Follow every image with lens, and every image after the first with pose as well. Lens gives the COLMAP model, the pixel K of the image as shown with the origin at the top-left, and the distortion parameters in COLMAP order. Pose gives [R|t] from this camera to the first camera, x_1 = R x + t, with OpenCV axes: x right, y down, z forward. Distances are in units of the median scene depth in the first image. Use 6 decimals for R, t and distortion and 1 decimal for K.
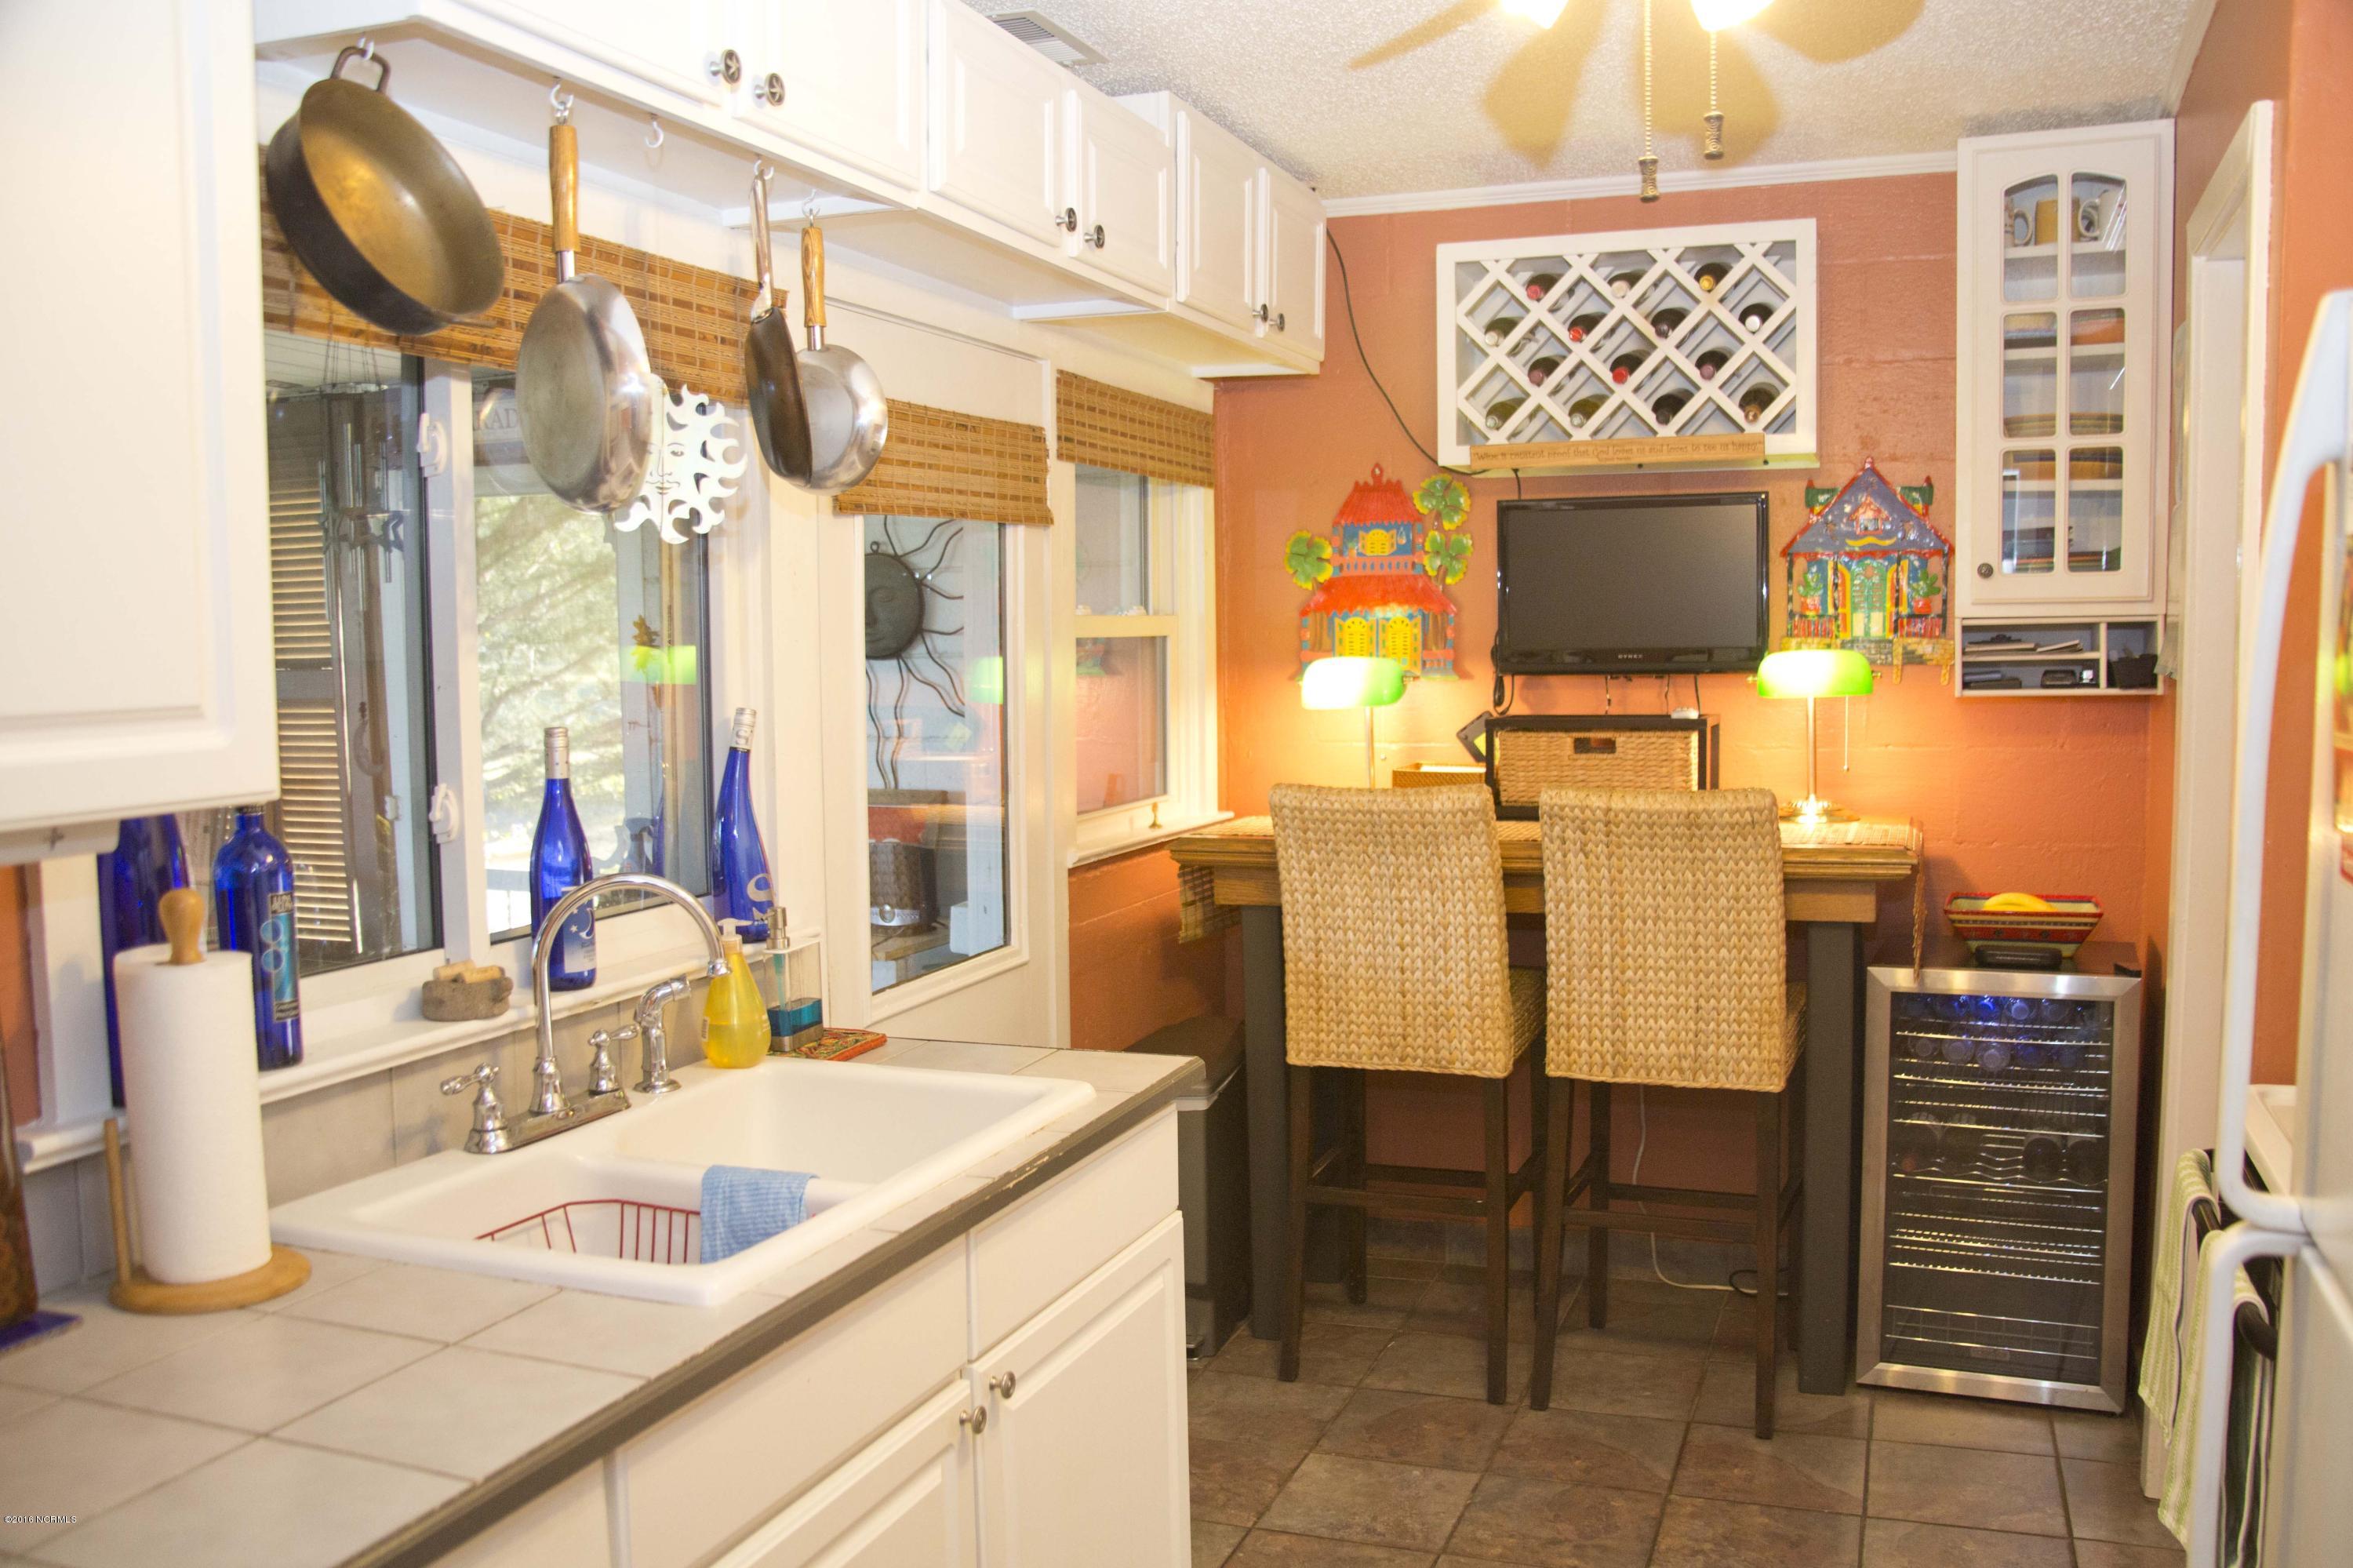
lens RADIAL K [[1960.7, 0, 1158.7], [0, 1960.7, 847.3], [0, 0, 1]] dist [-0.155834, 0.122850]
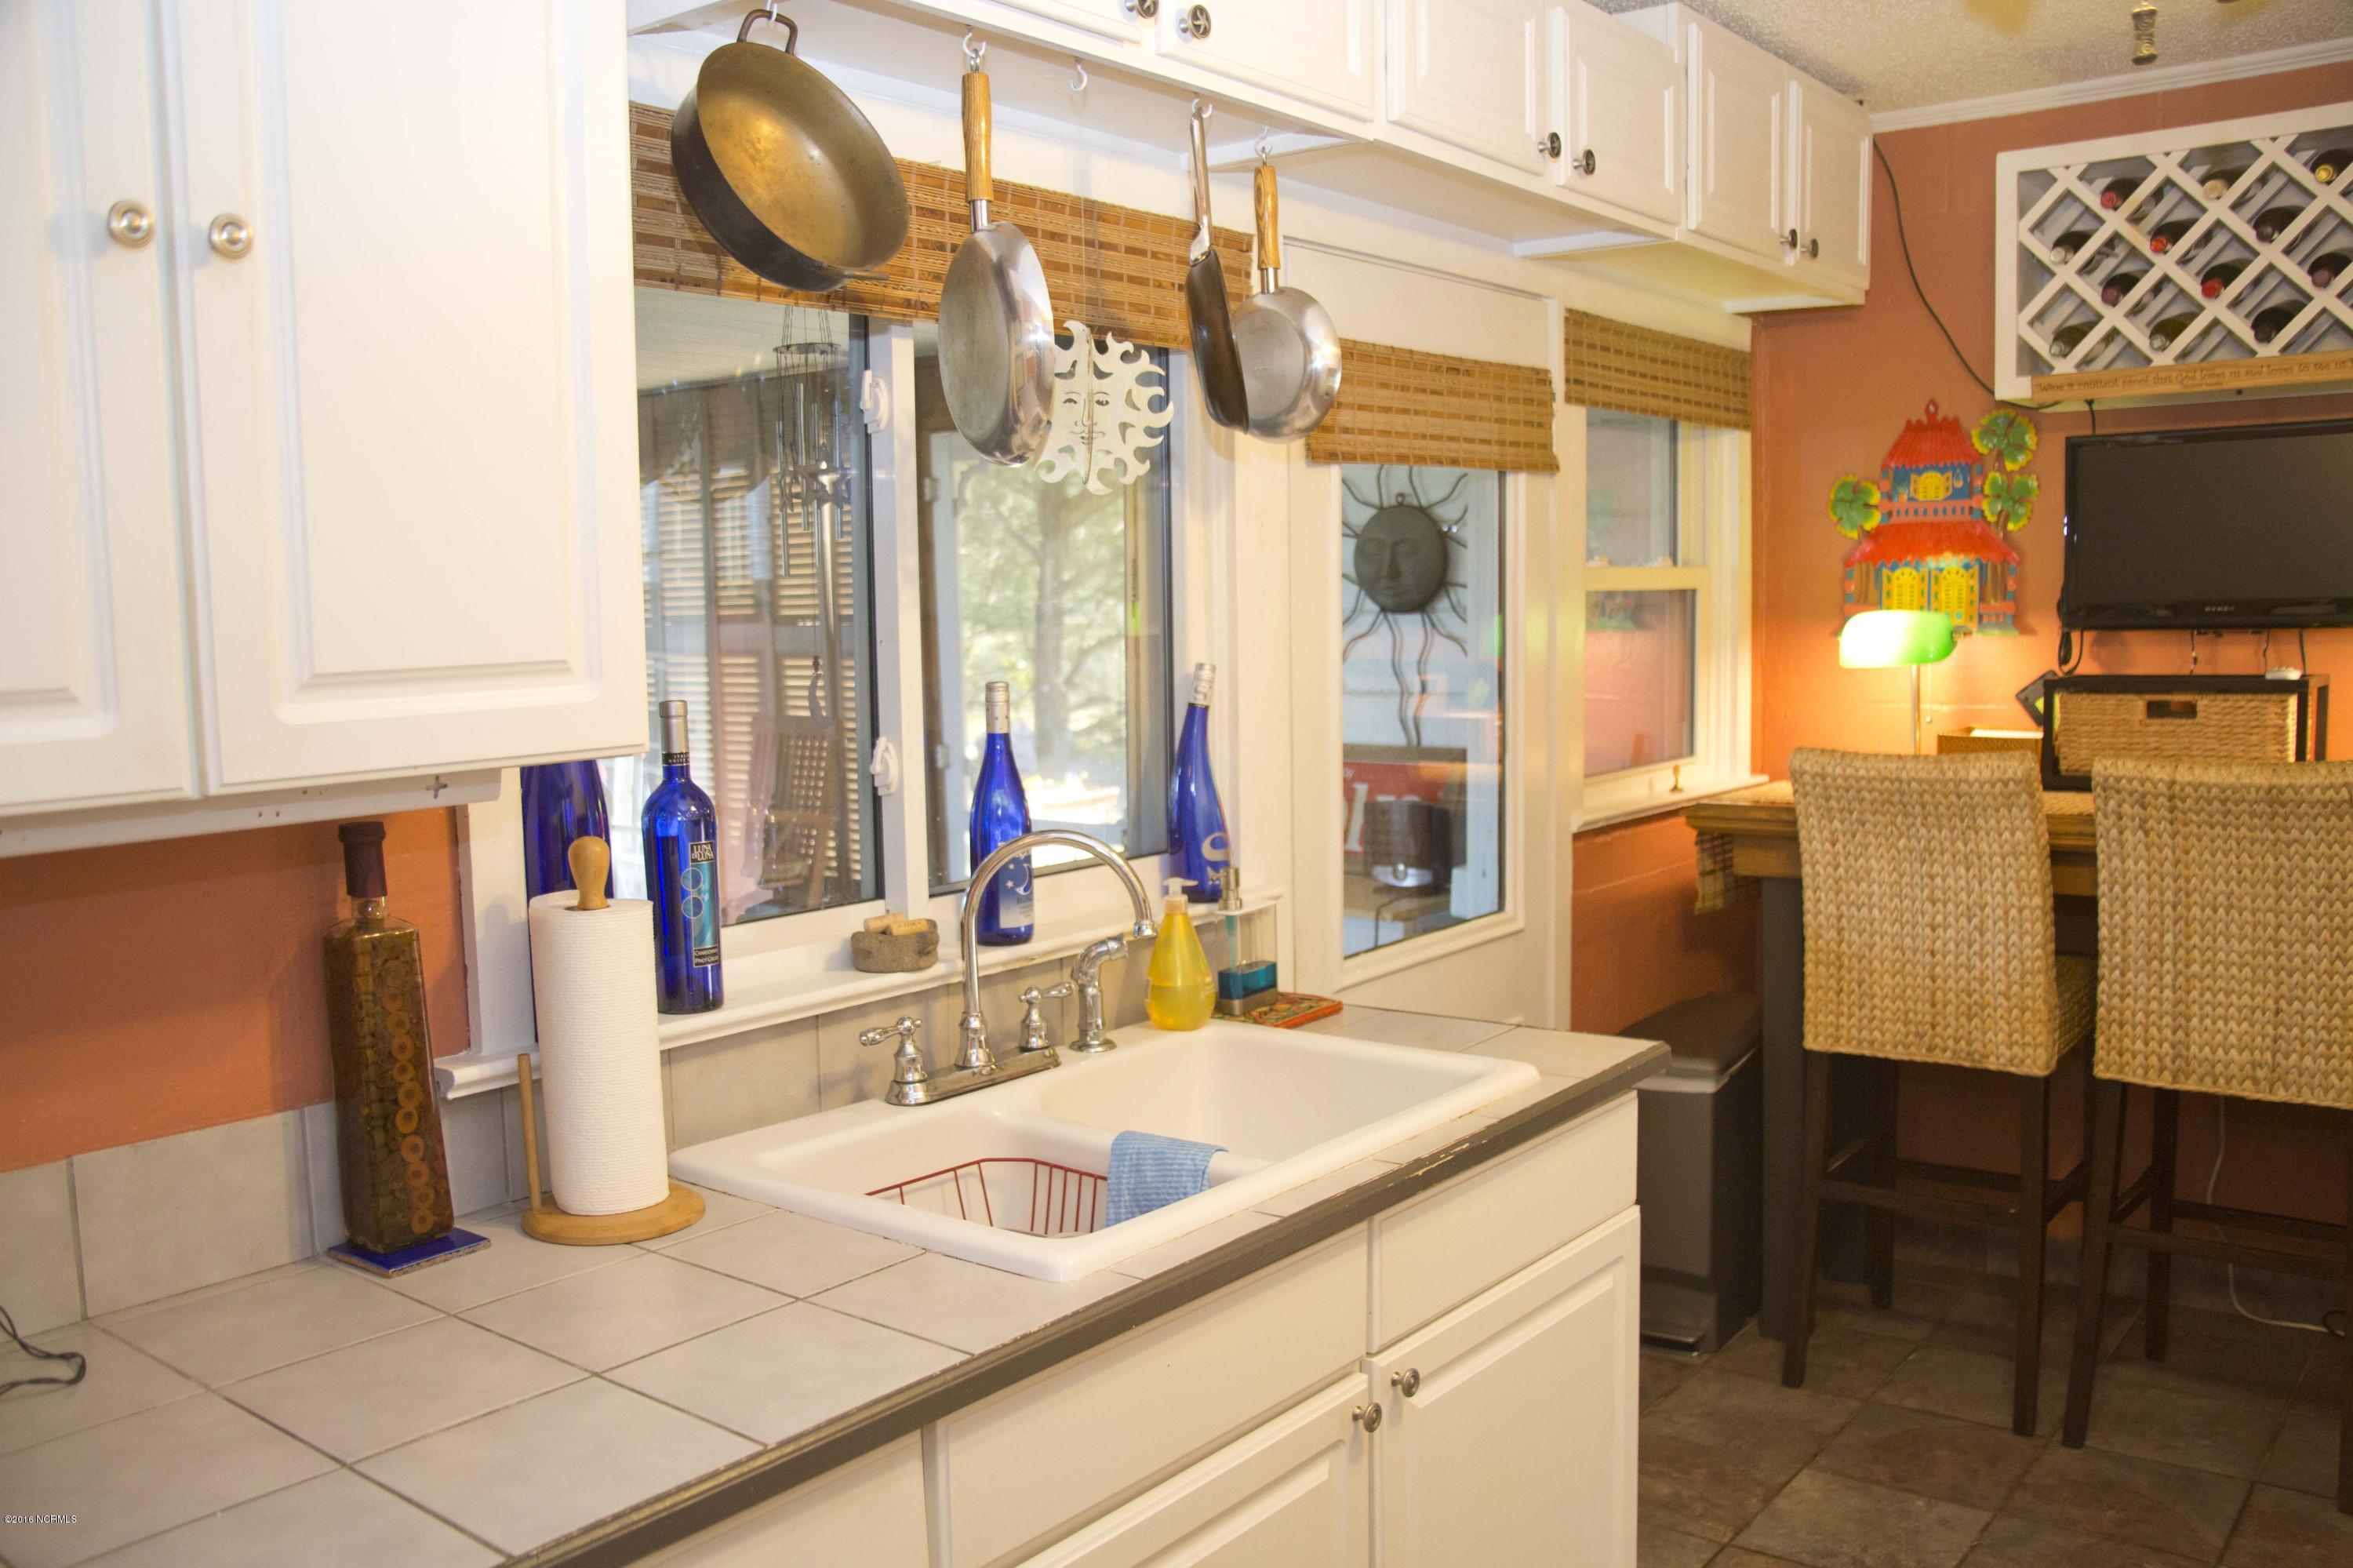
lens RADIAL K [[1943.0, 0, 1169.7], [0, 1943.0, 841.6], [0, 0, 1]] dist [-0.156557, 0.129860]
pose [[0.954309, 0.026166, -0.297675, 0.048613], [-0.019952, 0.999515, 0.023892, -0.003517], [0.298155, -0.016861, 0.954368, 0.046176]]
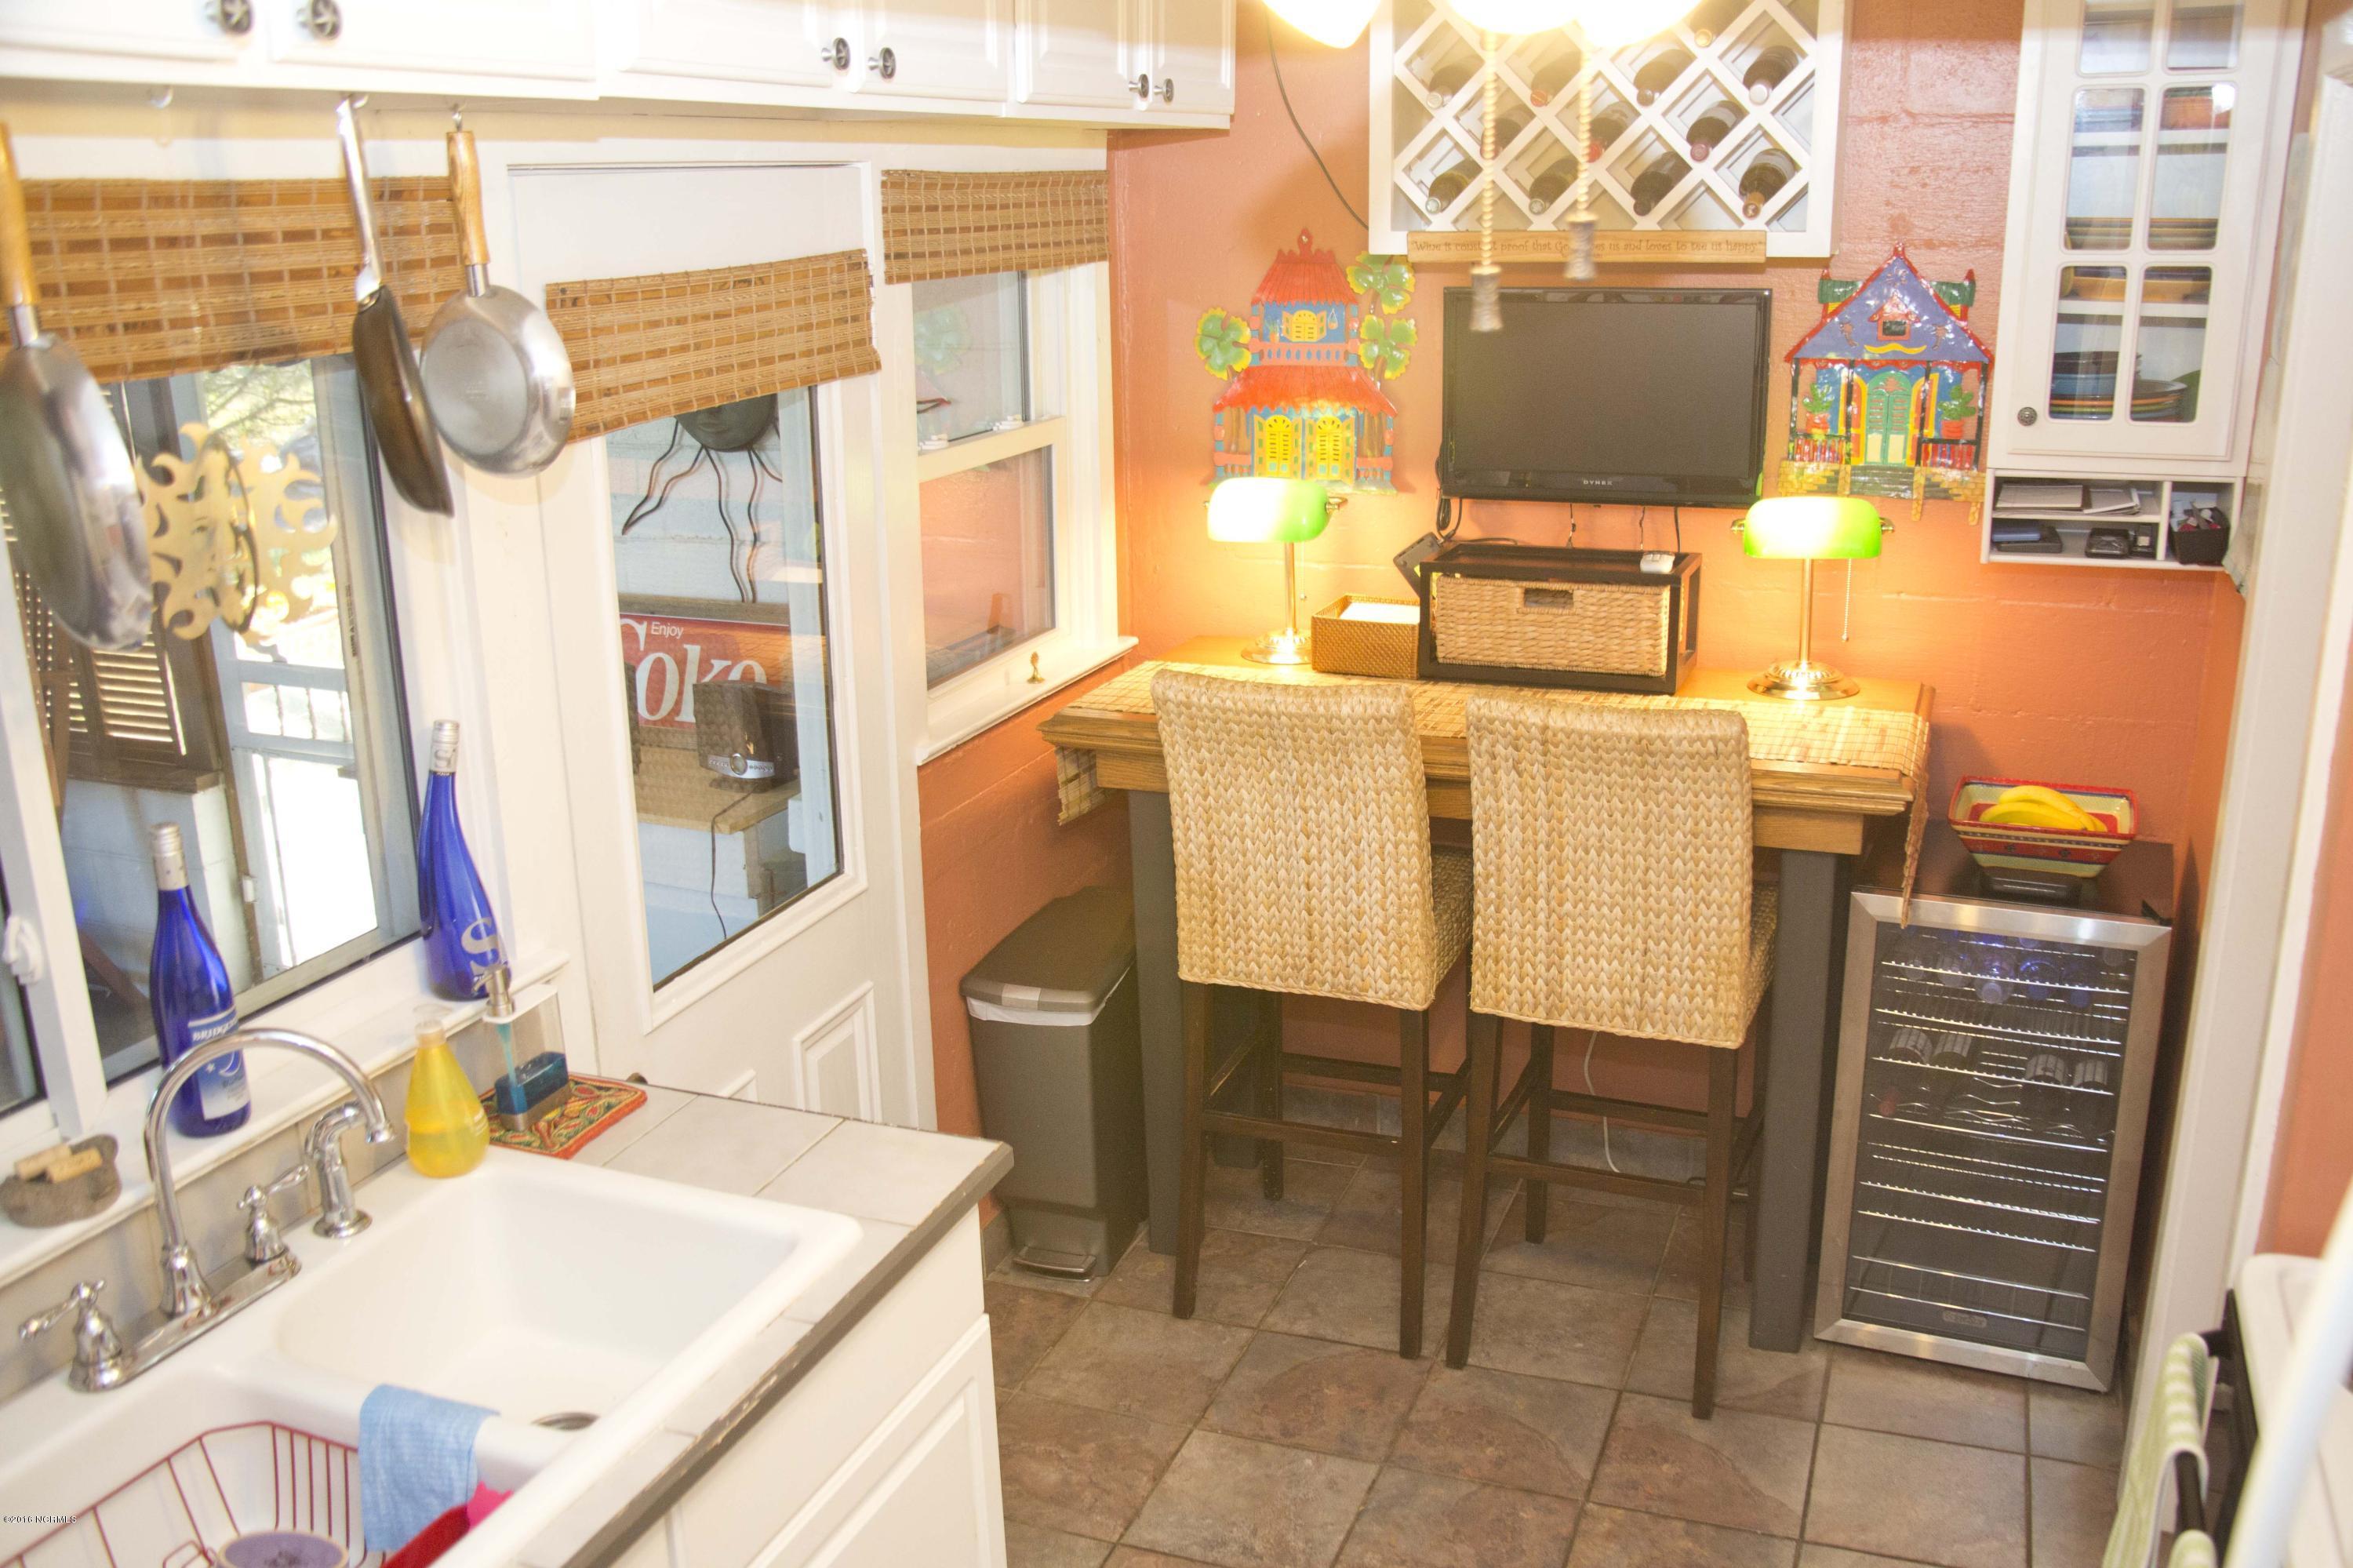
lens RADIAL K [[2047.3, 0, 1176.4], [0, 2047.3, 823.1], [0, 0, 1]] dist [-0.142504, 0.148348]
pose [[0.999992, -0.003533, -0.001955, 0.071519], [0.003854, 0.979622, 0.200813, -0.150320], [0.001205, -0.200819, 0.979628, 0.129133]]
